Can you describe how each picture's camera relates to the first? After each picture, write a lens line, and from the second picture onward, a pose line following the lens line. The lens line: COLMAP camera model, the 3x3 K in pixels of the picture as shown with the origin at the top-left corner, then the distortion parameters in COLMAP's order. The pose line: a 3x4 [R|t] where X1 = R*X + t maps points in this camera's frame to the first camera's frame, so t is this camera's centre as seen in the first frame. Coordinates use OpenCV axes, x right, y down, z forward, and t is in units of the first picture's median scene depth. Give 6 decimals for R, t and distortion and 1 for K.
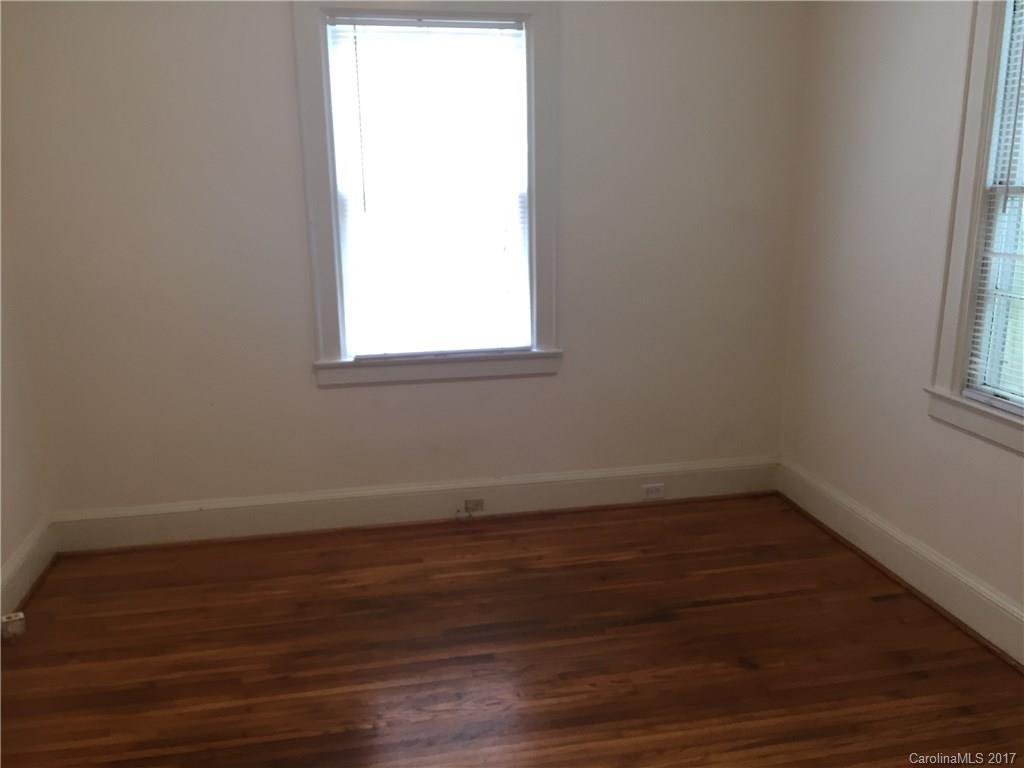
lens RADIAL K [[875.1, 0, 515.3], [0, 875.1, 386.1], [0, 0, 1]] dist [0.079622, -0.093130]
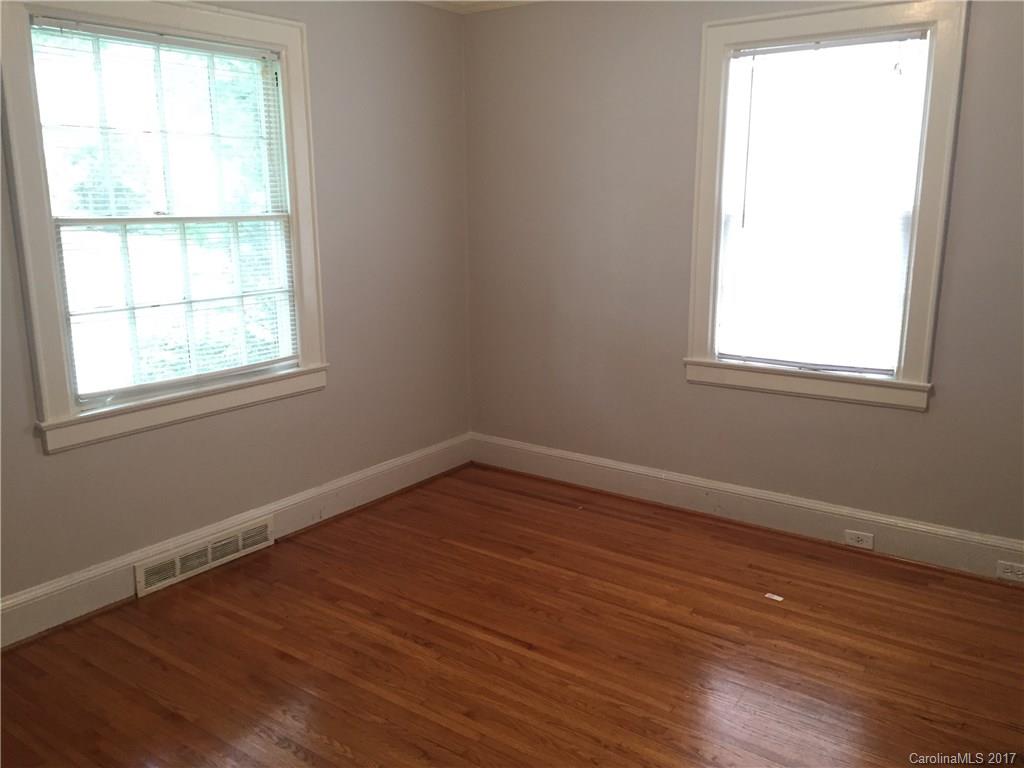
lens RADIAL K [[875.1, 0, 515.3], [0, 875.1, 386.1], [0, 0, 1]] dist [0.079622, -0.093130]
pose [[0.672397, 0.165719, -0.721401, 0.463703], [-0.174096, 0.982681, 0.063470, -0.026942], [0.719425, 0.082916, 0.689603, 0.071684]]
